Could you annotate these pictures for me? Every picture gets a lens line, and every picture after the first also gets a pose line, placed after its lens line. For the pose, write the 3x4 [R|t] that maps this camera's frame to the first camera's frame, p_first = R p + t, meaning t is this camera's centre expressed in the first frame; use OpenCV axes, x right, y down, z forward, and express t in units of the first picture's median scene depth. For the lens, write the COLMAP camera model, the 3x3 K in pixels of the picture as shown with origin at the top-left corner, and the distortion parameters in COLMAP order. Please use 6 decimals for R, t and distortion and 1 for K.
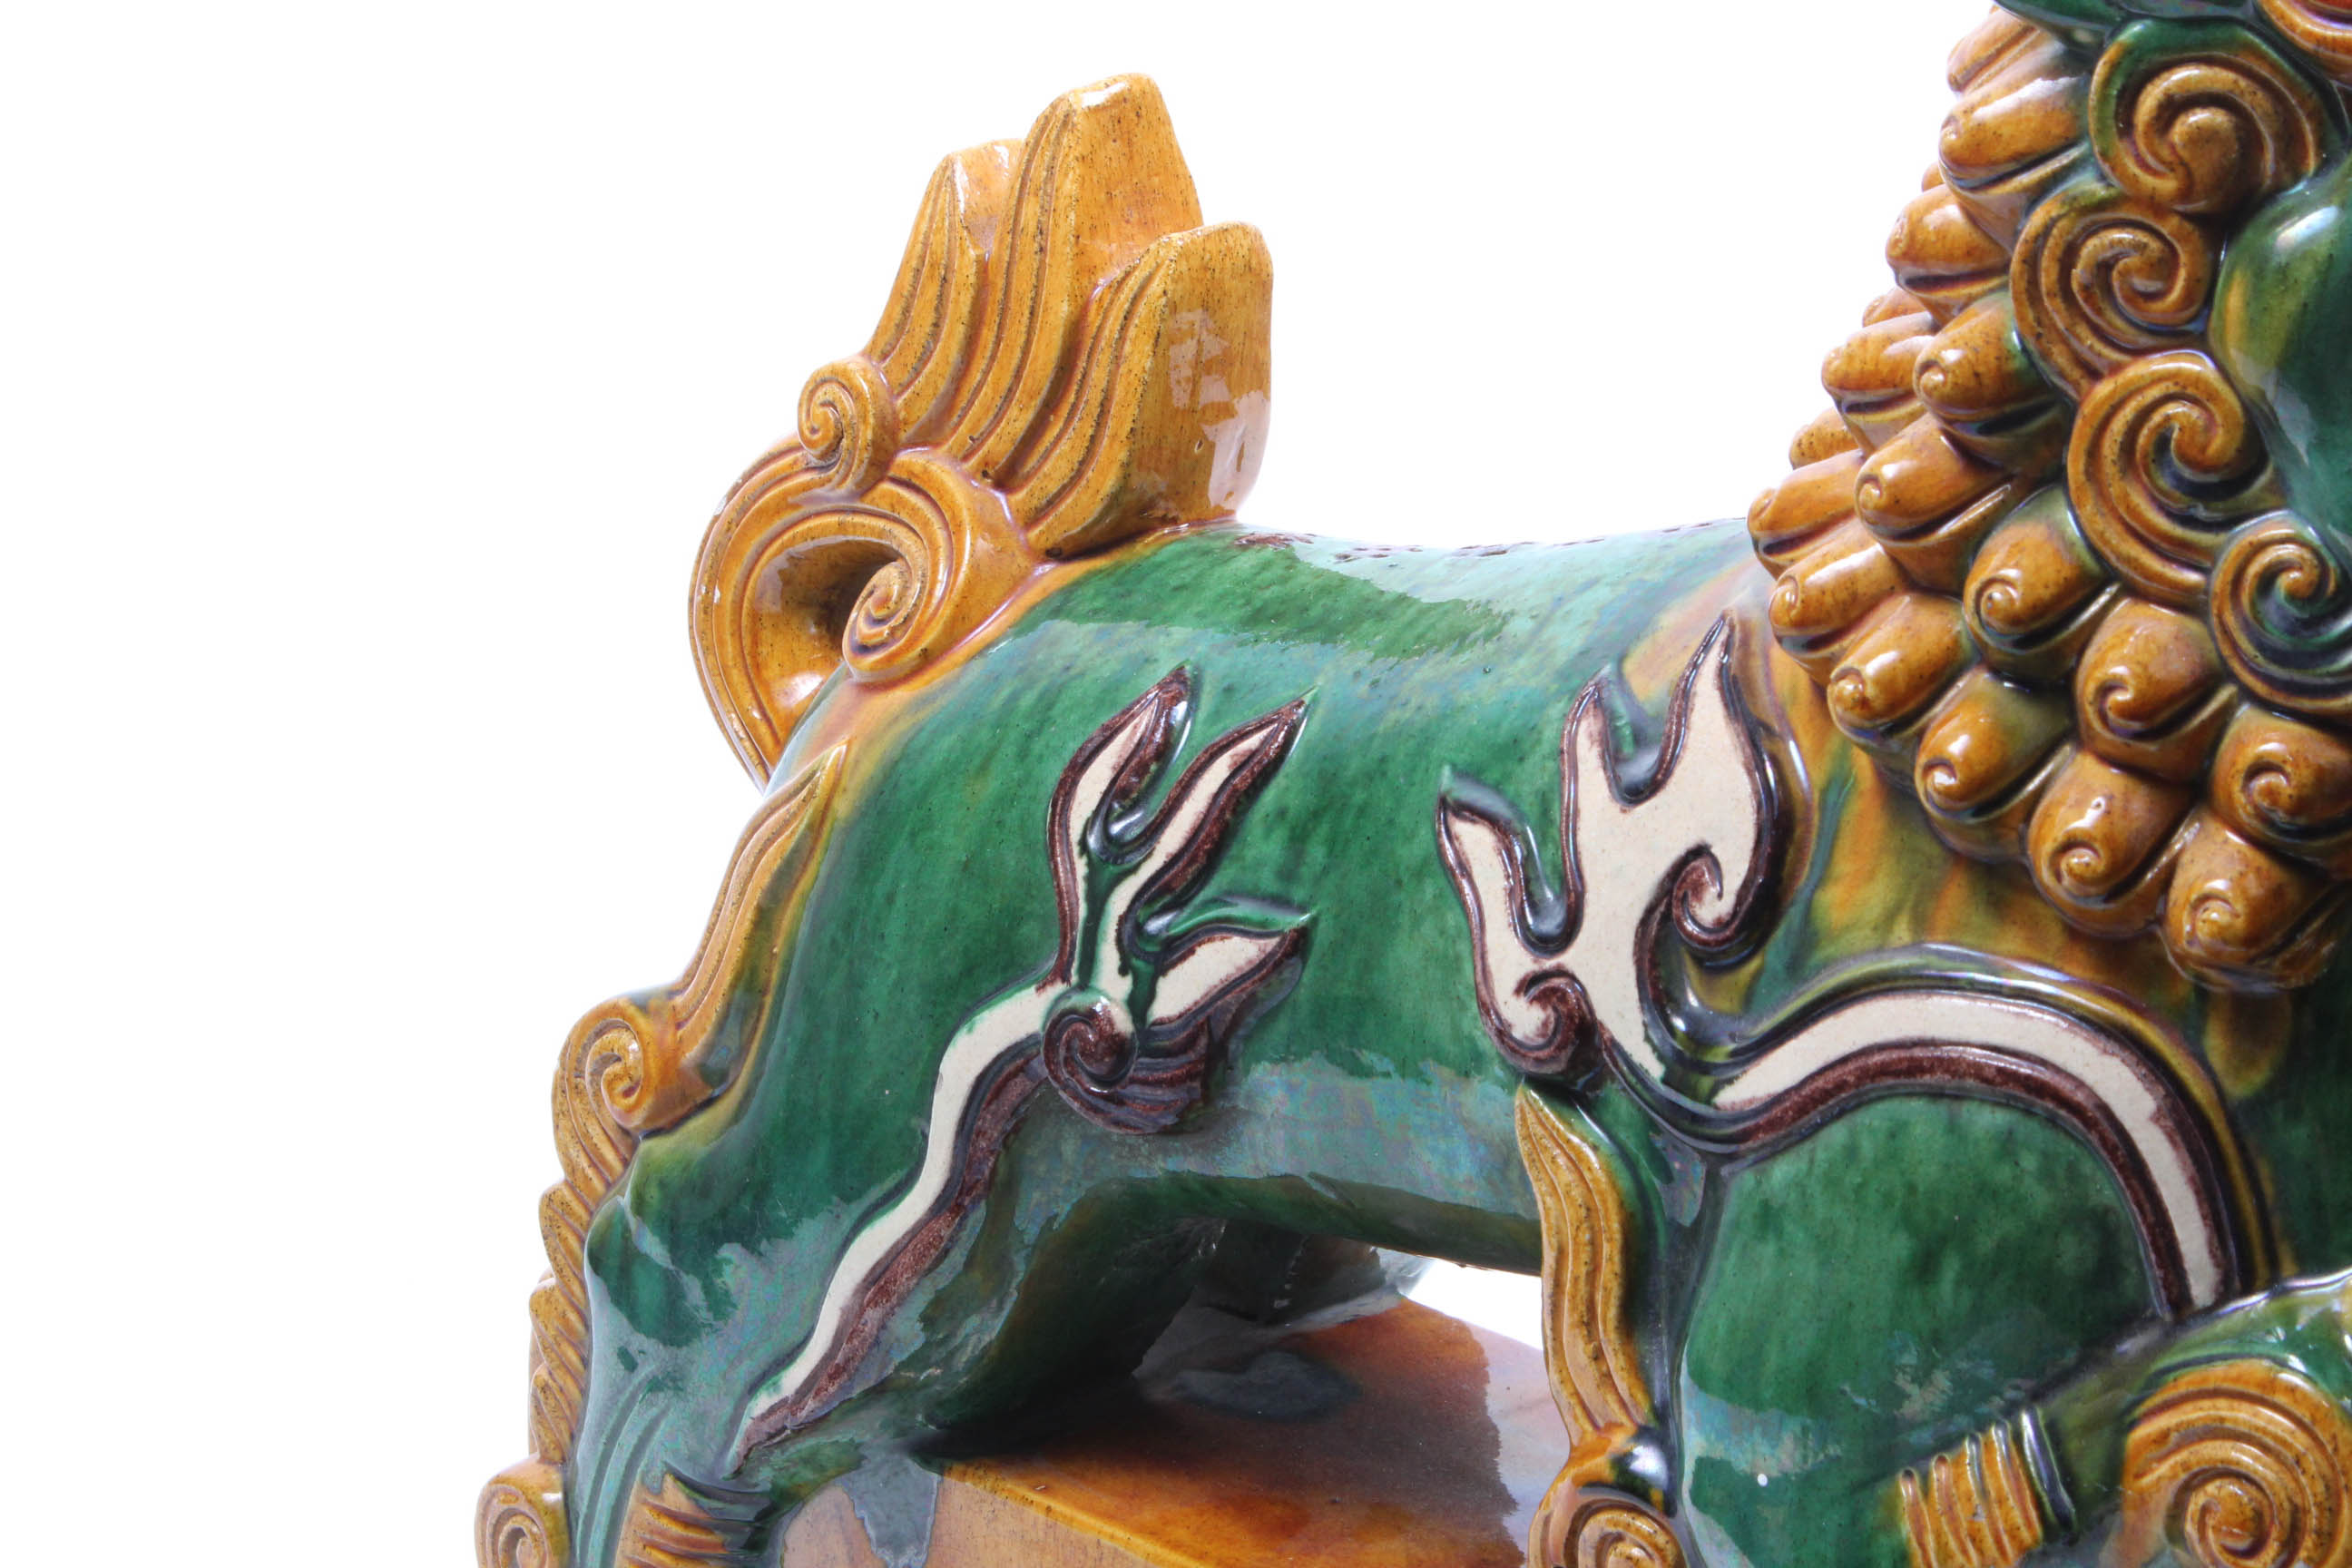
lens RADIAL K [[5565.8, 0, 1175.2], [0, 5565.8, 734.7], [0, 0, 1]] dist [0.058860, 0.266791]
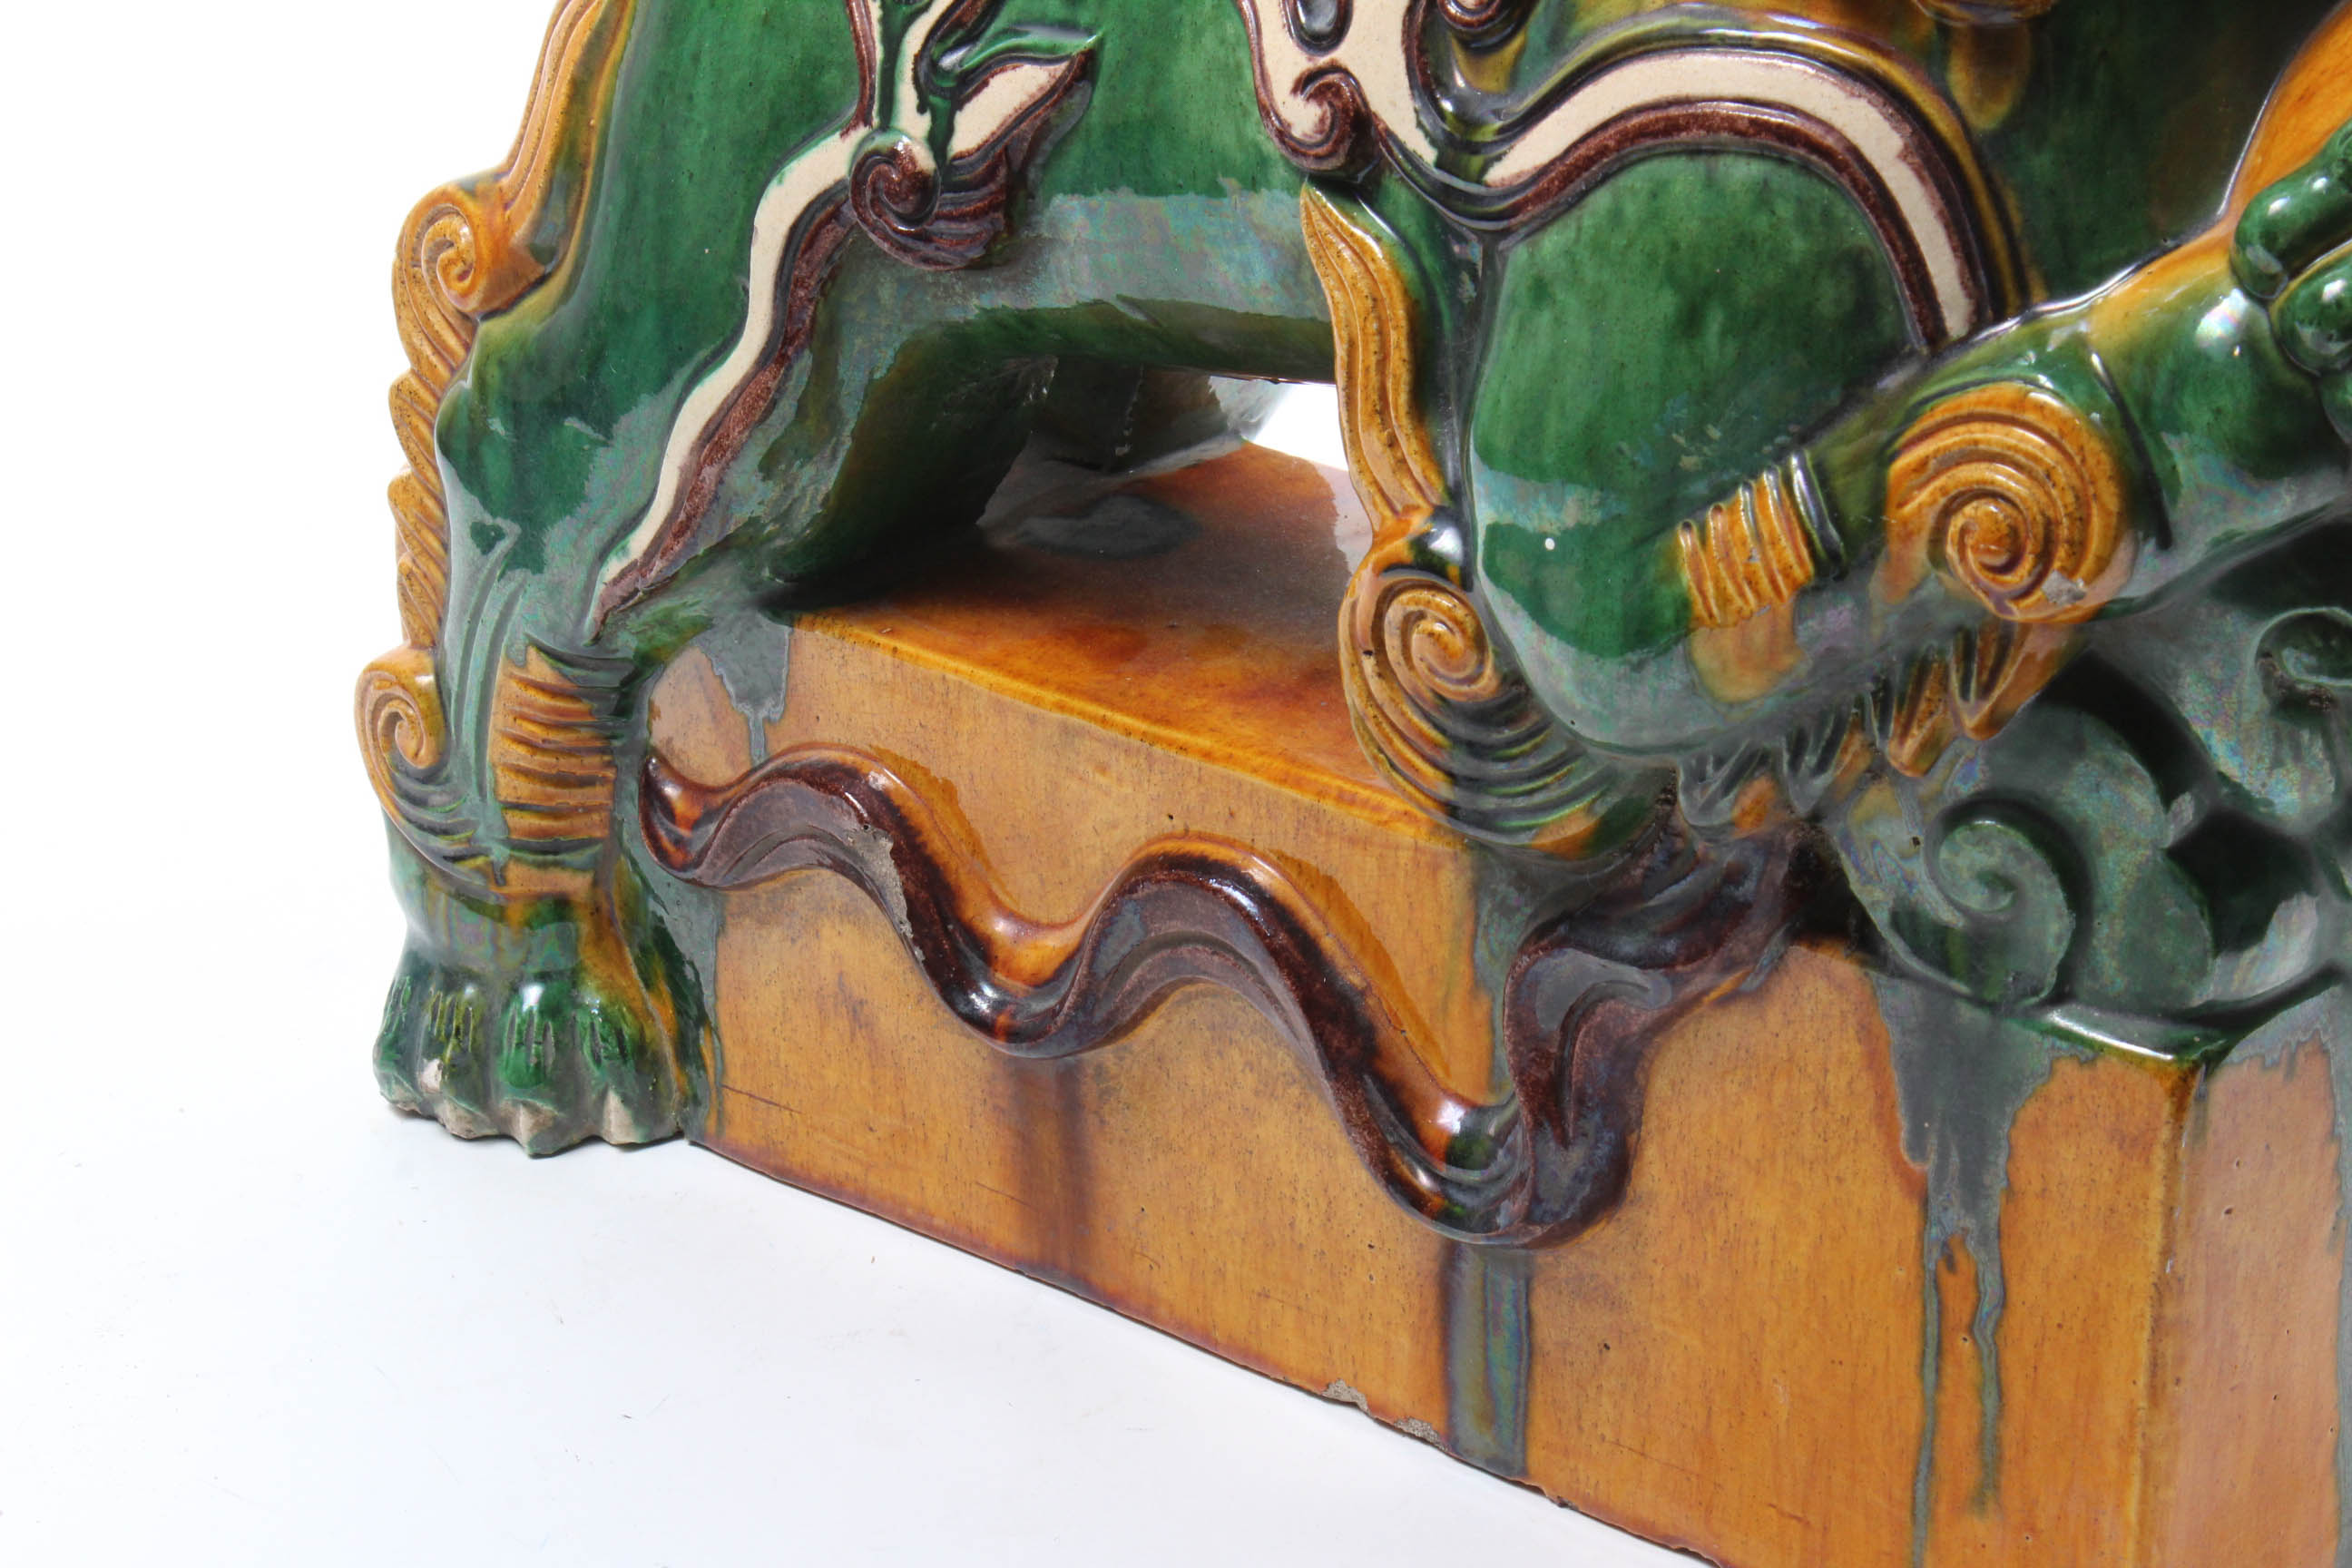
lens RADIAL K [[5565.8, 0, 1175.2], [0, 5565.8, 734.7], [0, 0, 1]] dist [0.058860, 0.266791]
pose [[0.998150, -0.060323, -0.007602, 0.039170], [0.060798, 0.991308, 0.116671, 0.041431], [0.000498, -0.116918, 0.993141, -0.023593]]
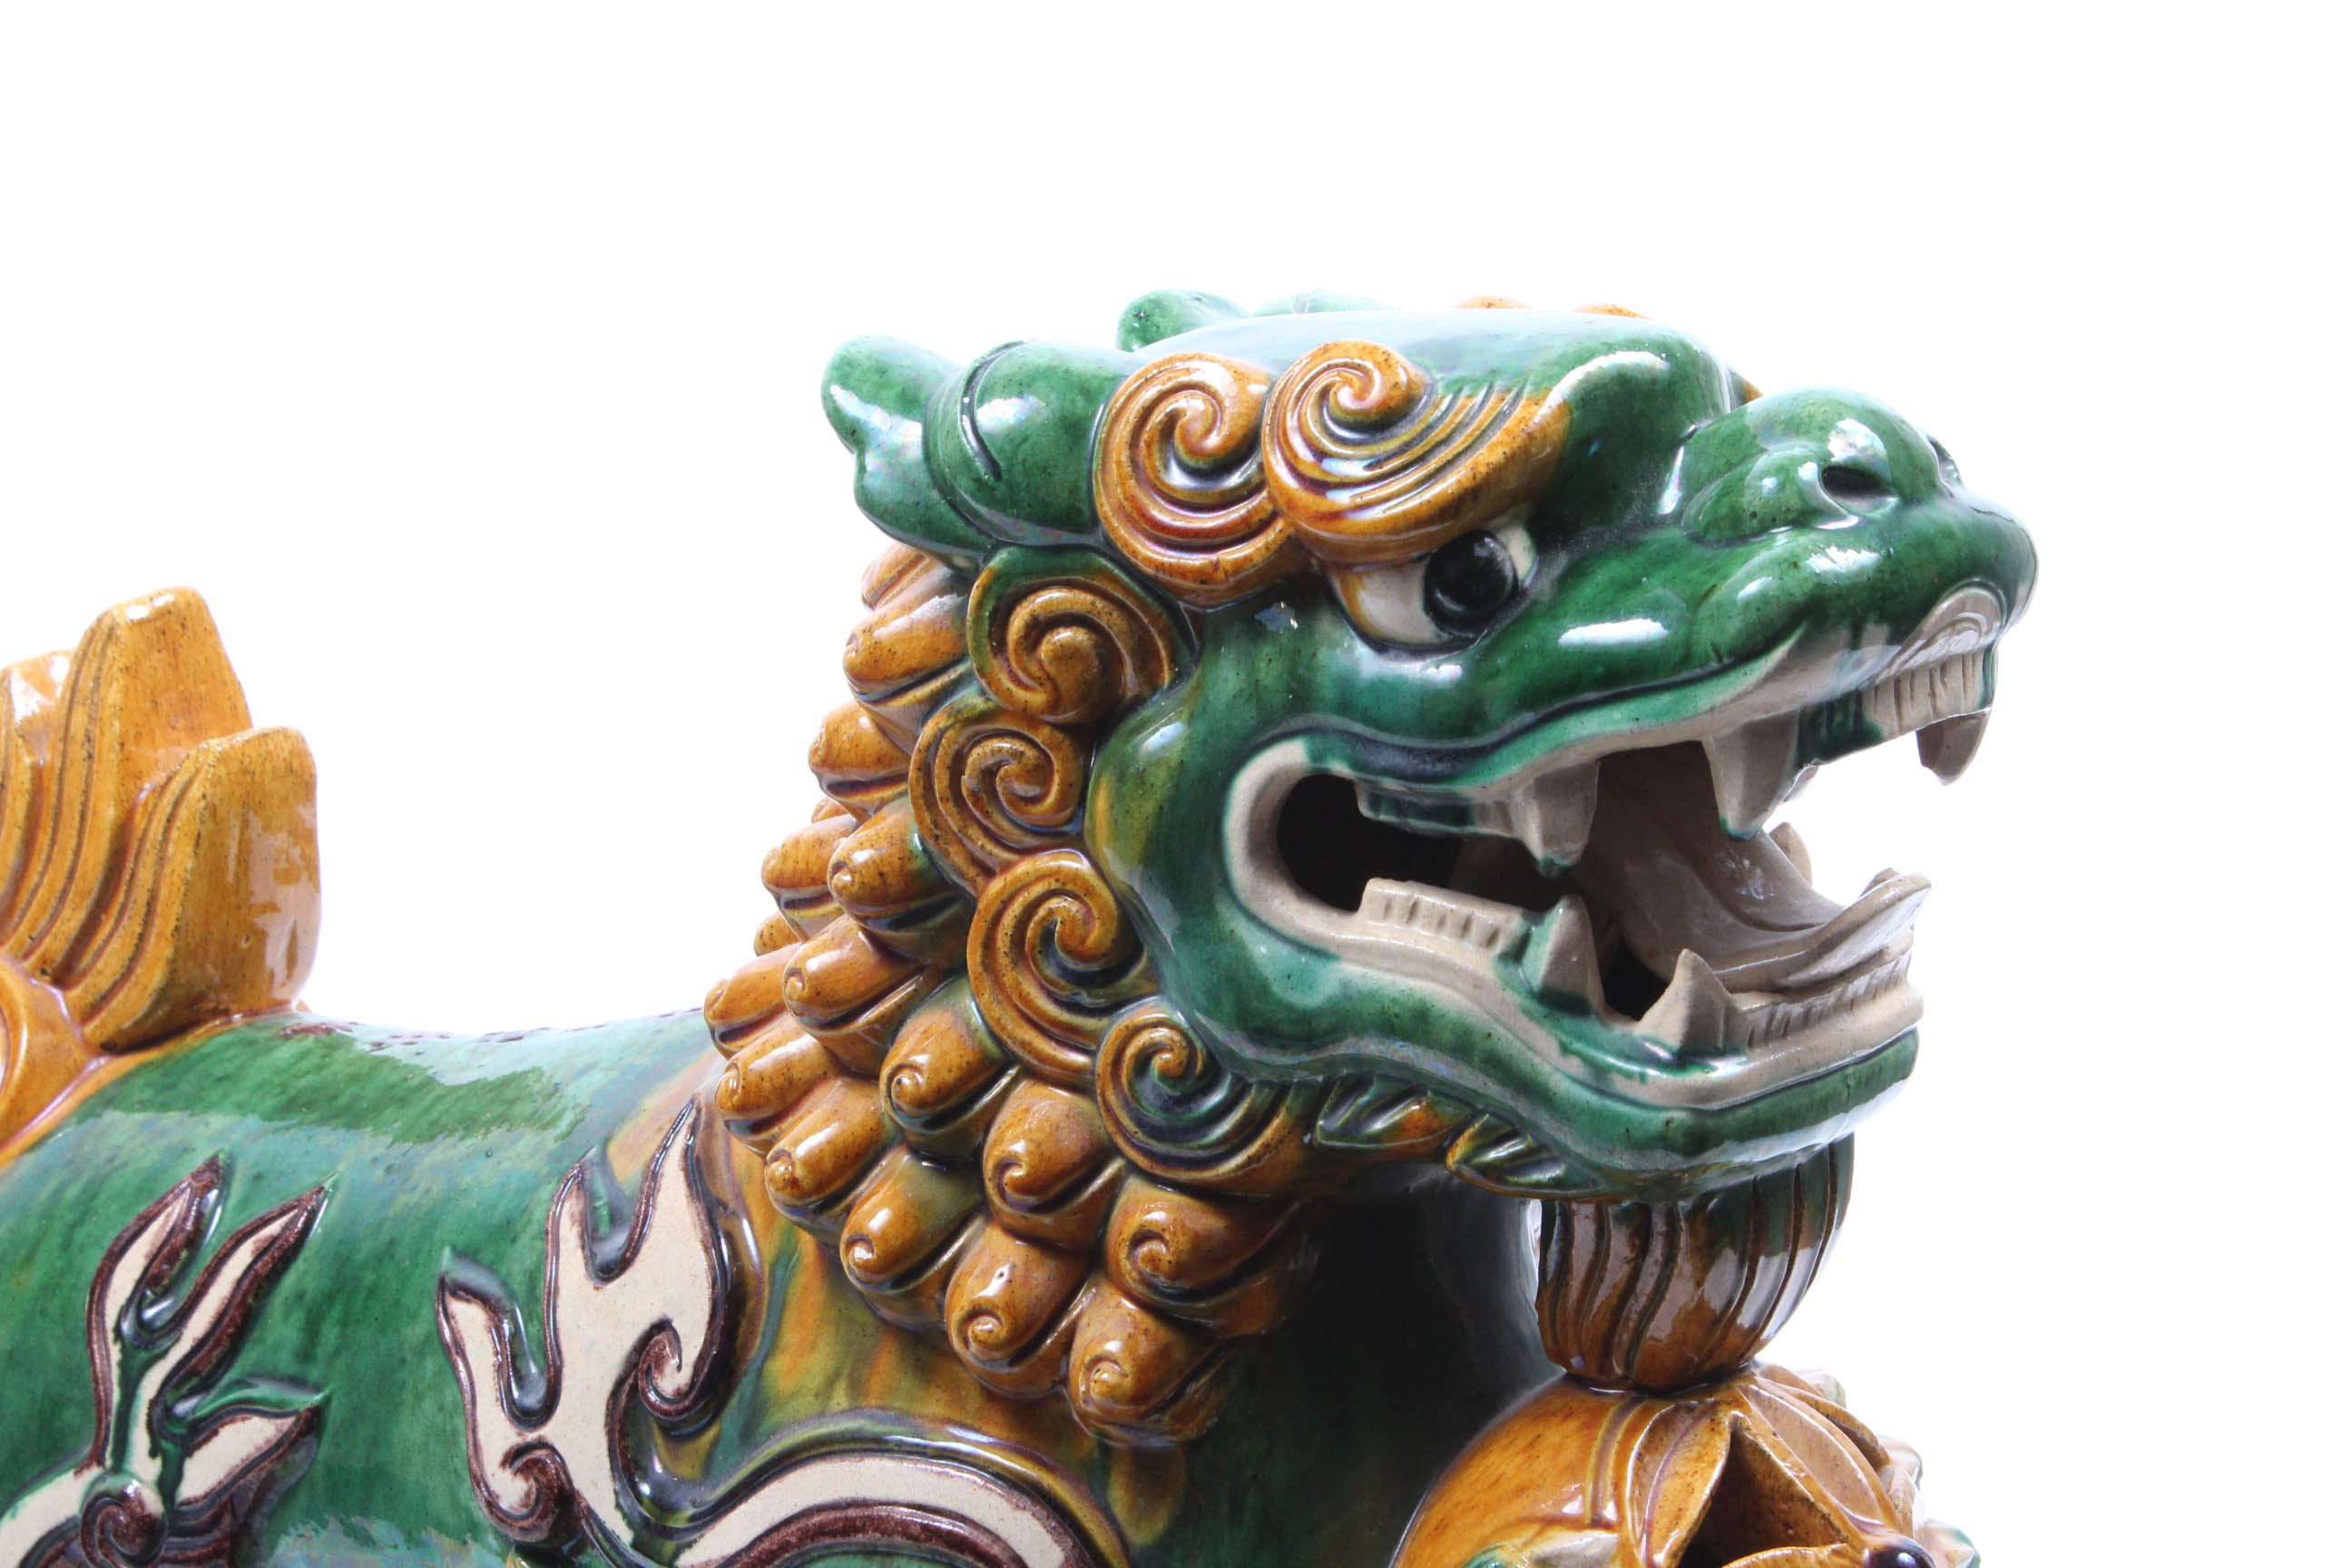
lens RADIAL K [[5565.8, 0, 1175.2], [0, 5565.8, 734.7], [0, 0, 1]] dist [0.058860, 0.266791]
pose [[0.995703, -0.020728, 0.090259, 0.092637], [0.027284, 0.997030, -0.072023, -0.011323], [-0.088498, 0.074176, 0.993311, -0.063138]]
